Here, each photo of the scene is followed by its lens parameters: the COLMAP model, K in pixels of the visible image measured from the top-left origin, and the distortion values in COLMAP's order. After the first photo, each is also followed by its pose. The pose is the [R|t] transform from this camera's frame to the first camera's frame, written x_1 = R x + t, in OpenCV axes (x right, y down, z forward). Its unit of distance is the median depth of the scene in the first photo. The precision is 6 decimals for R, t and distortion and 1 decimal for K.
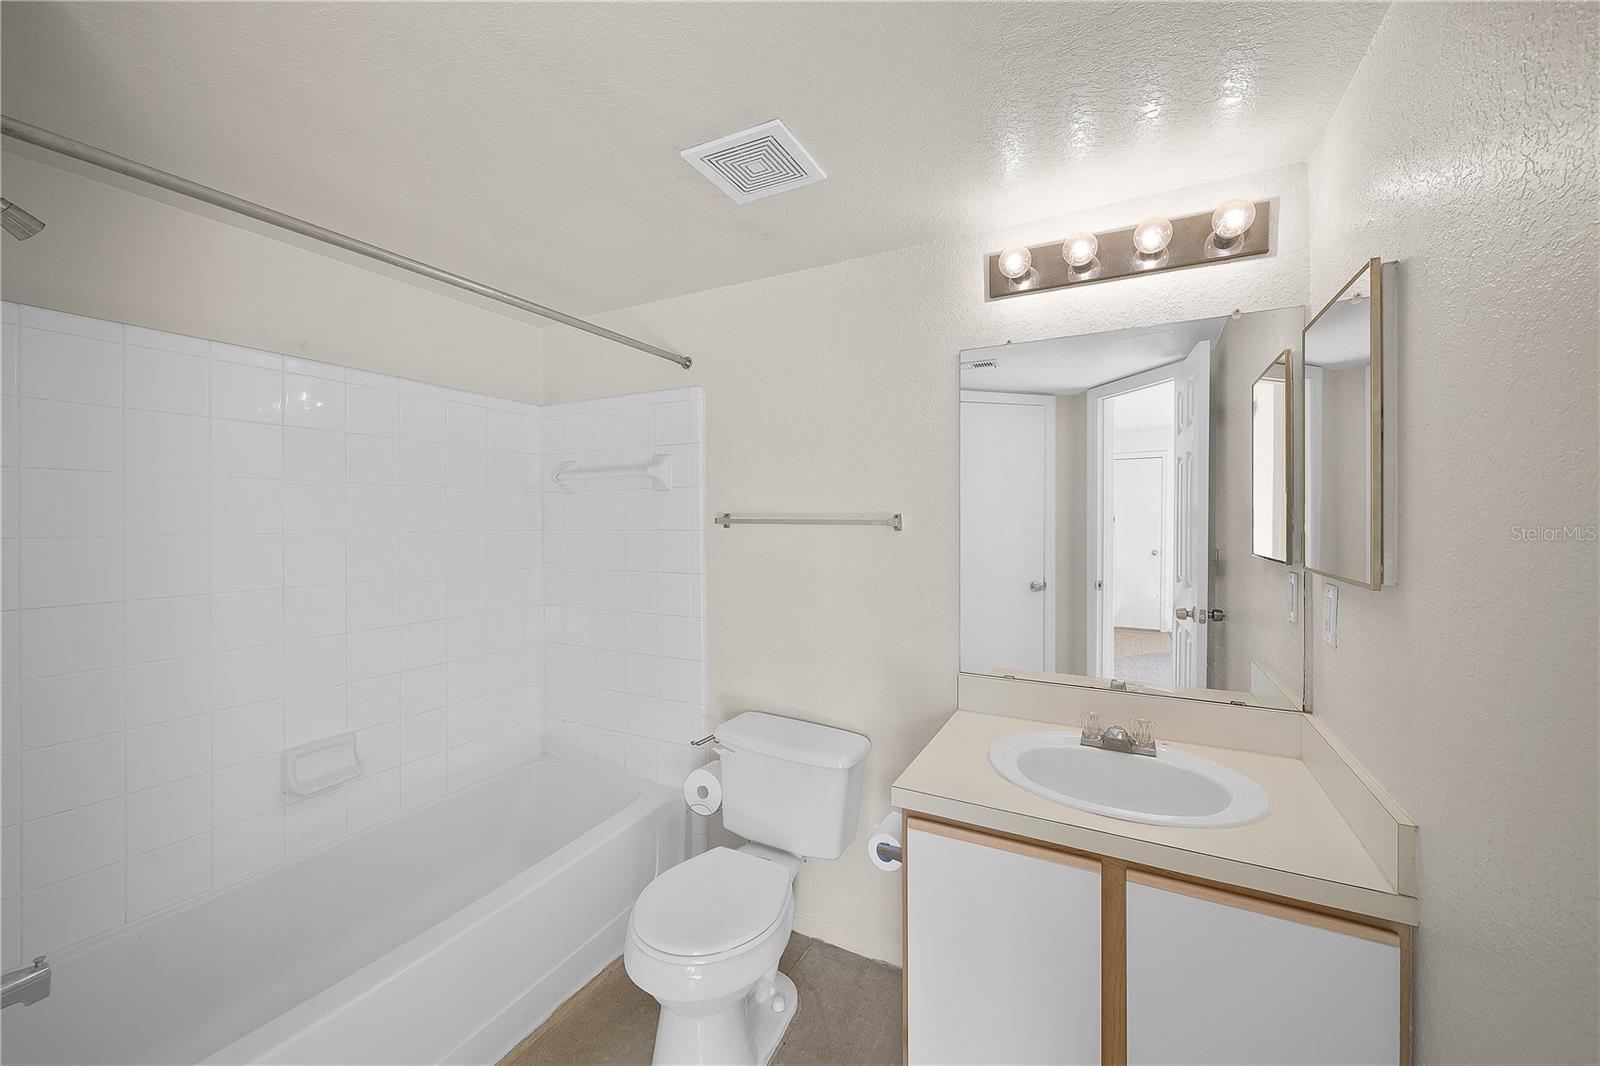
lens RADIAL K [[615.2, 0, 794.3], [0, 615.2, 521.2], [0, 0, 1]] dist [-0.015048, 0.000019]
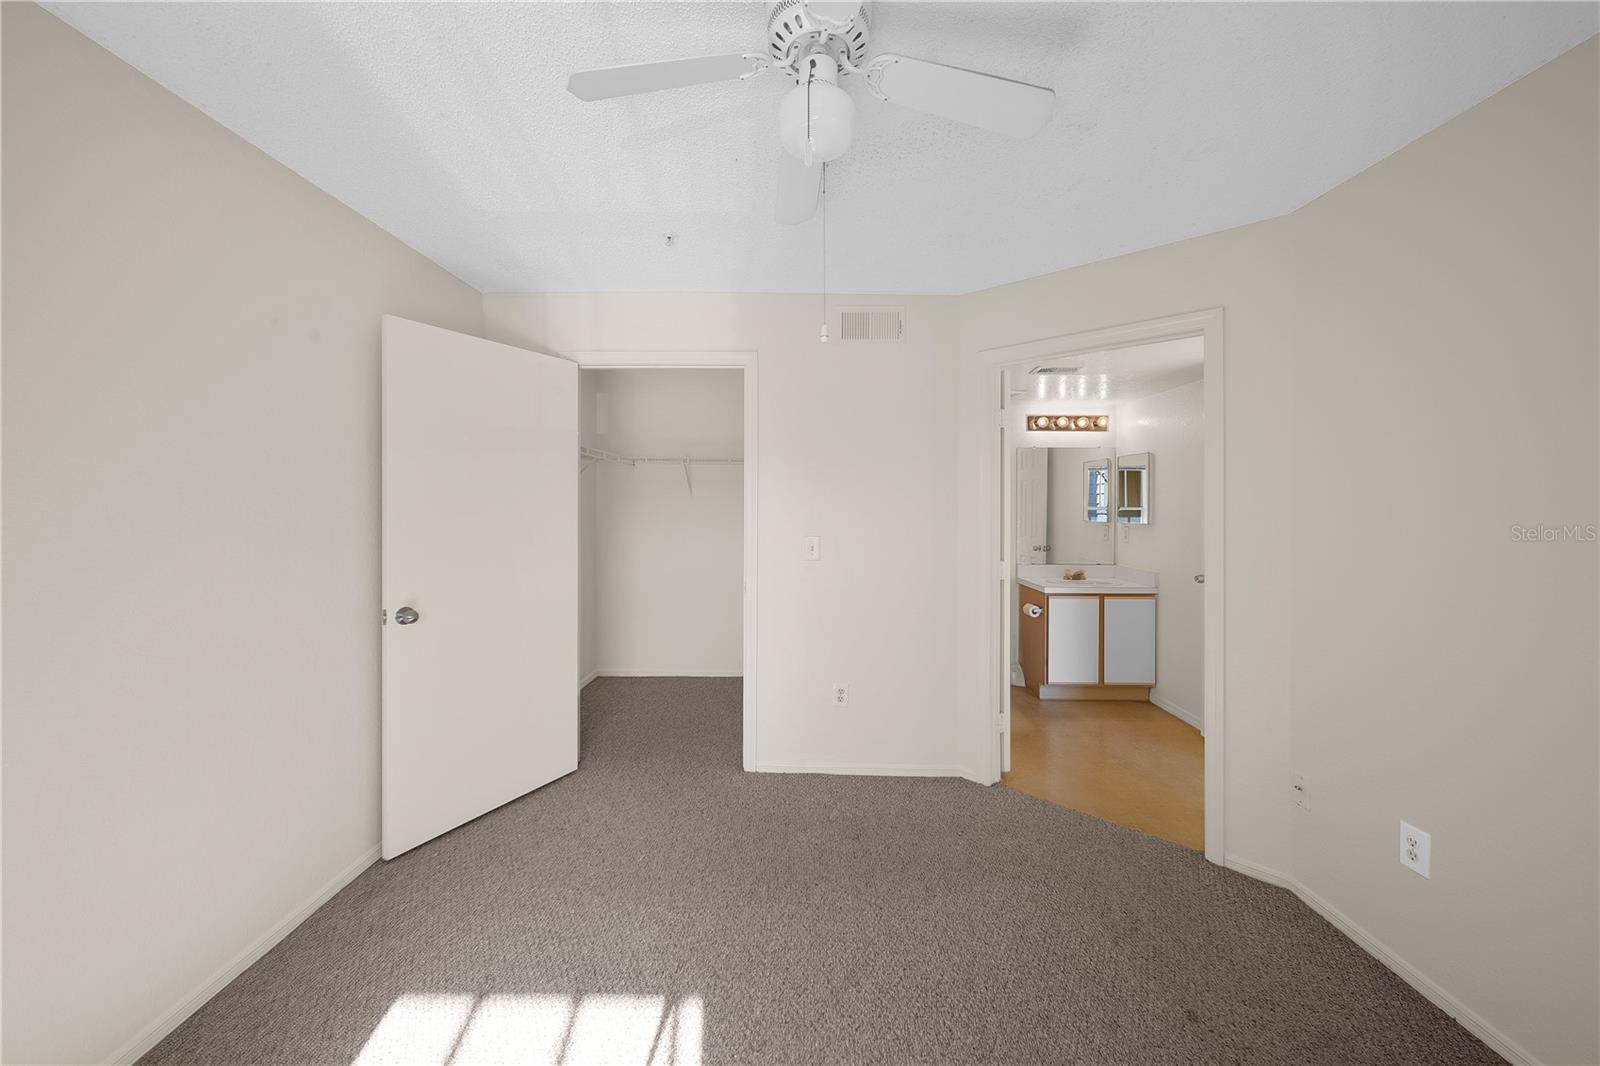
lens RADIAL K [[588.6, 0, 797.5], [0, 588.6, 509.4], [0, 0, 1]] dist [0.001026, 0.000360]
pose [[0.883356, 0.001184, 0.468702, -1.823949], [-0.001496, 0.999999, 0.000294, 0.000291], [-0.468701, -0.000961, 0.883356, -0.882068]]
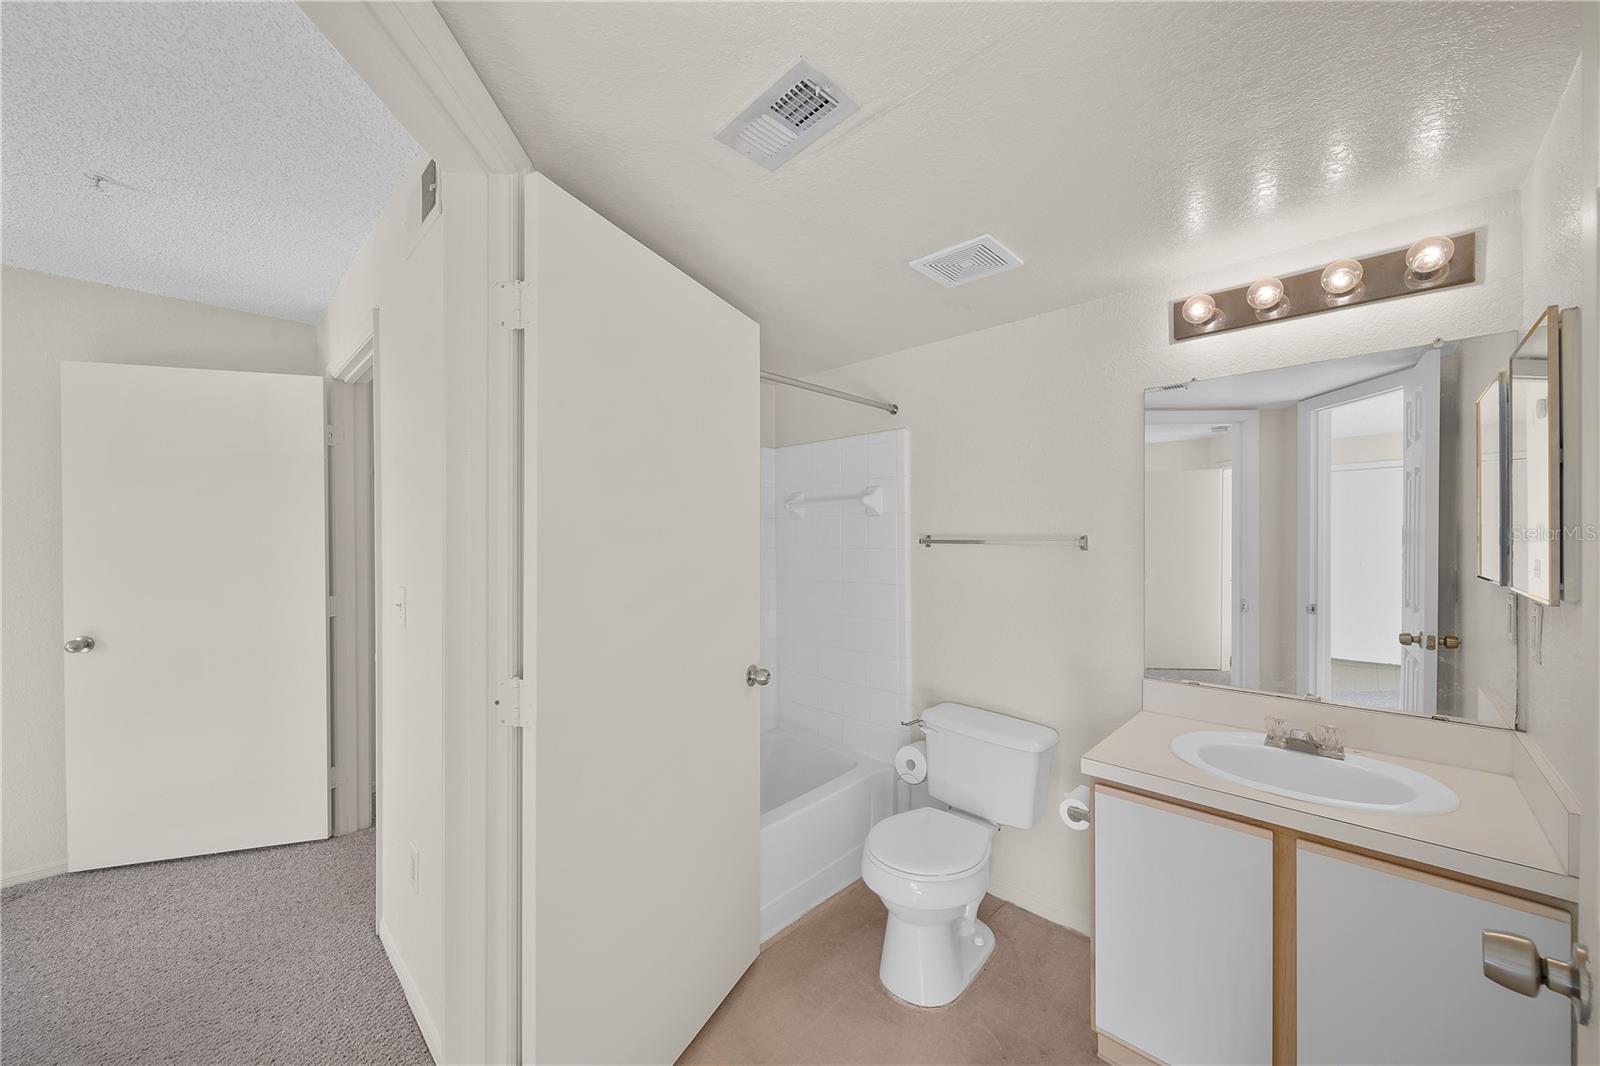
lens RADIAL K [[591.1, 0, 813.7], [0, 591.1, 539.9], [0, 0, 1]] dist [-0.009735, -0.000233]
pose [[0.967140, 0.000067, -0.254243, -0.042538], [-0.000125, 1.000000, -0.000214, -0.003479], [0.254243, 0.000239, 0.967140, -0.199741]]
